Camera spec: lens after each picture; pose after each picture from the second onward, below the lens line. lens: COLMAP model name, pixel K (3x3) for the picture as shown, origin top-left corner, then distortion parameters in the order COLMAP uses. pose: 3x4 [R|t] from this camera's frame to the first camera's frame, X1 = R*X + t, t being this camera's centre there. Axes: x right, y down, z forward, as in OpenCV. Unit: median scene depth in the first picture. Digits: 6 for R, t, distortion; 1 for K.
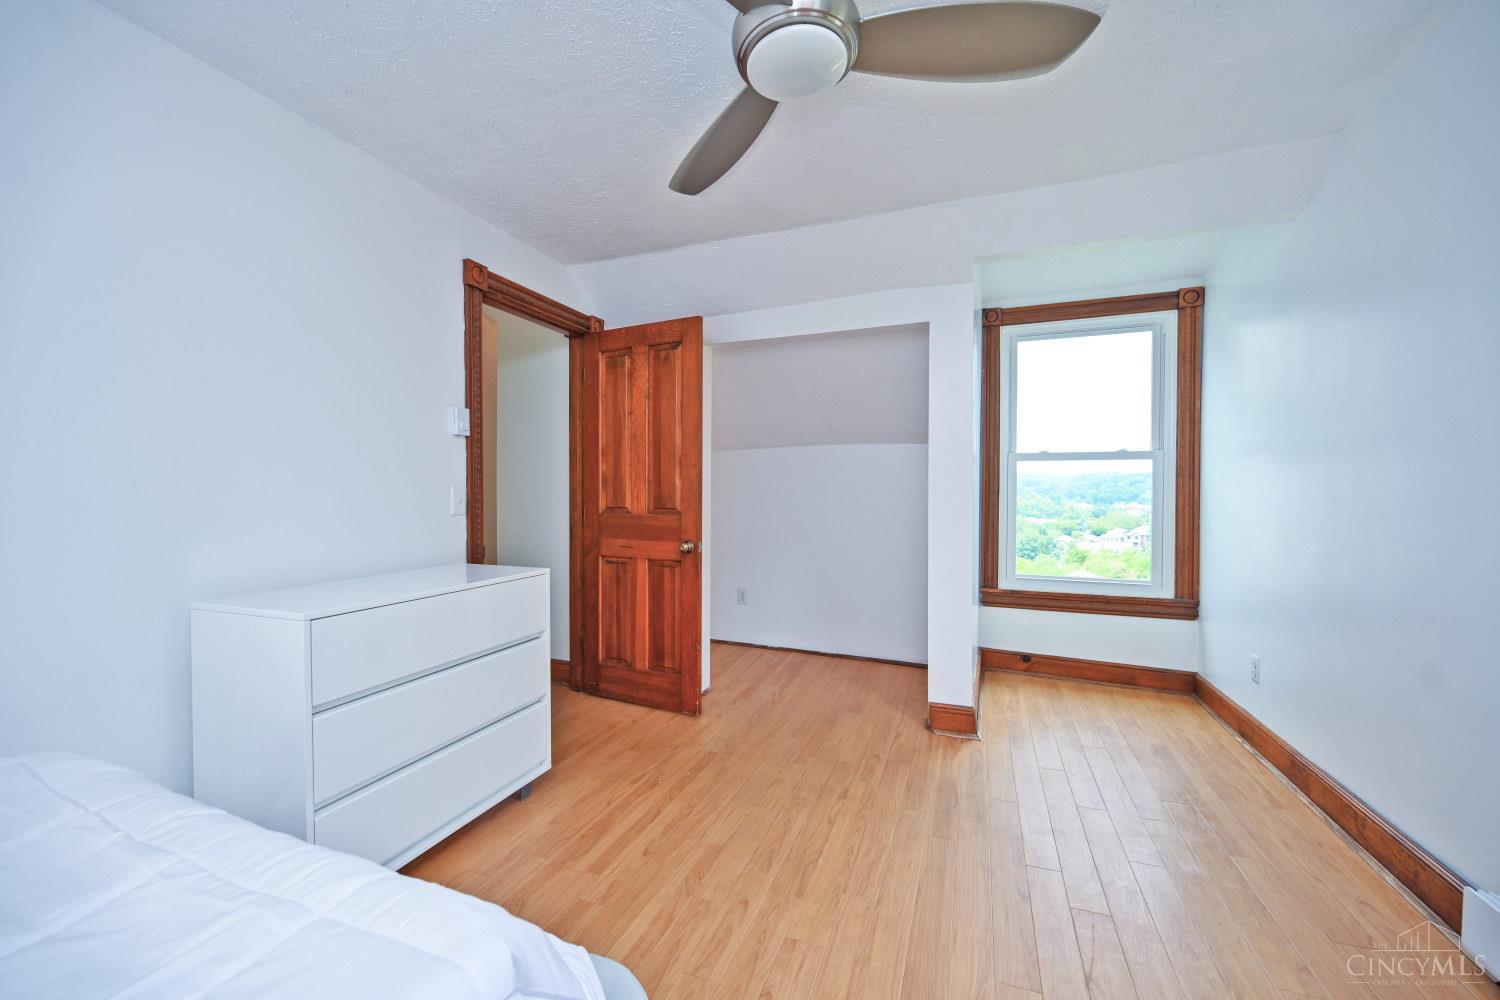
lens RADIAL K [[601.1, 0, 748.0], [0, 601.1, 495.7], [0, 0, 1]] dist [0.001937, 0.000198]
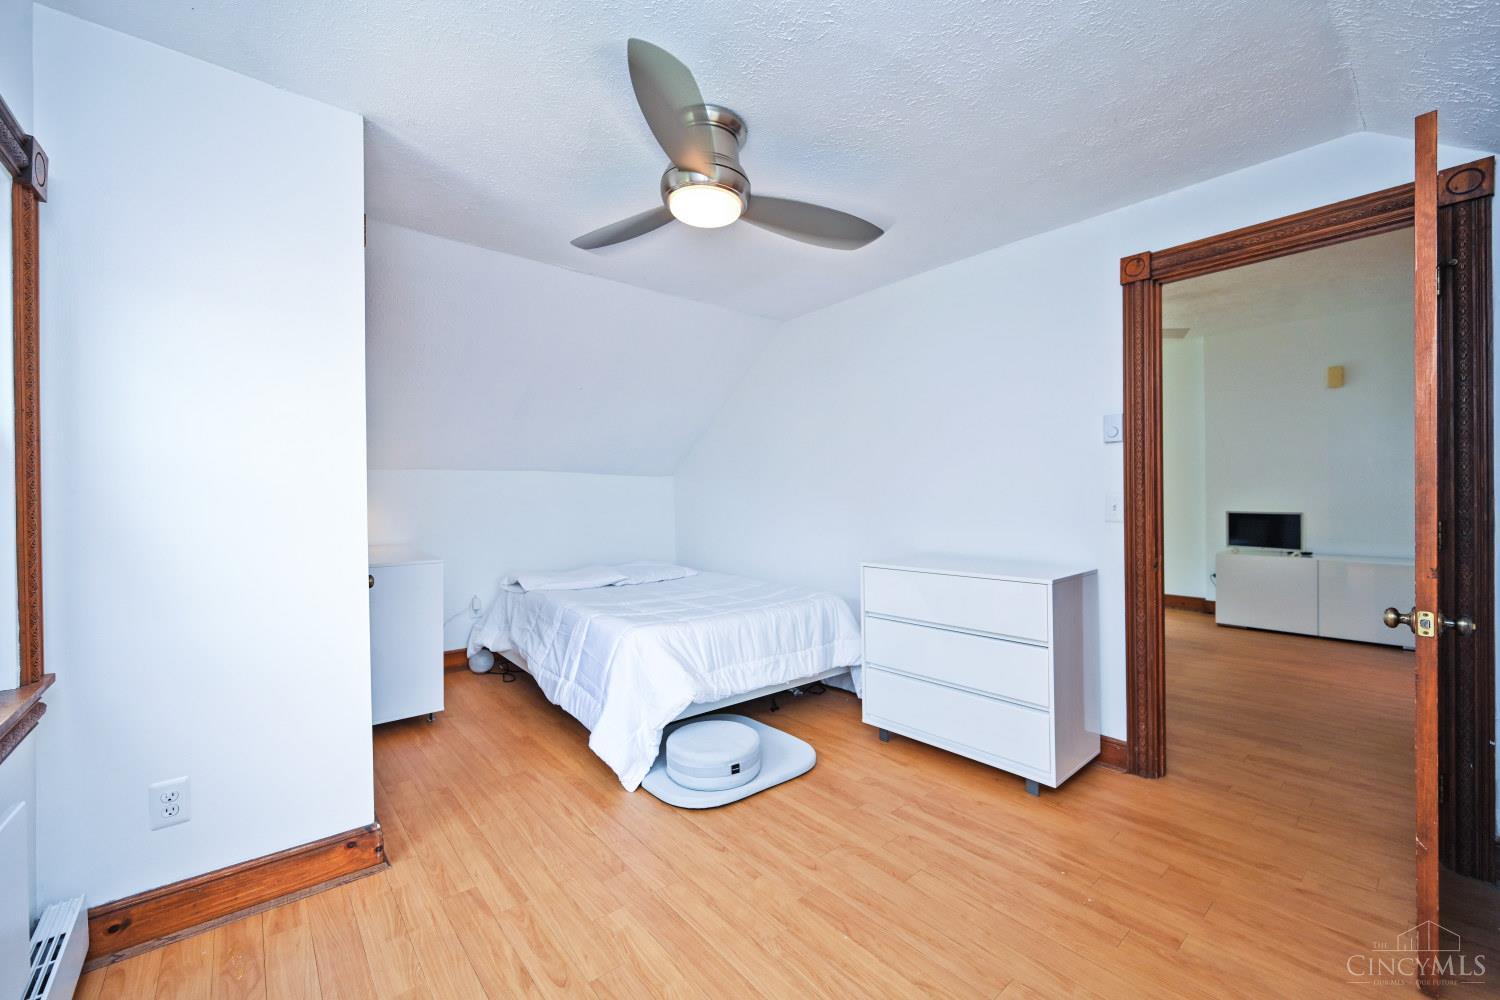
lens RADIAL K [[601.1, 0, 748.0], [0, 601.1, 495.7], [0, 0, 1]] dist [0.001937, 0.000198]
pose [[-0.496819, 0.002516, -0.867850, 0.890948], [0.013530, 0.999897, -0.004847, -0.020846], [0.867748, -0.014150, -0.496802, 1.252778]]
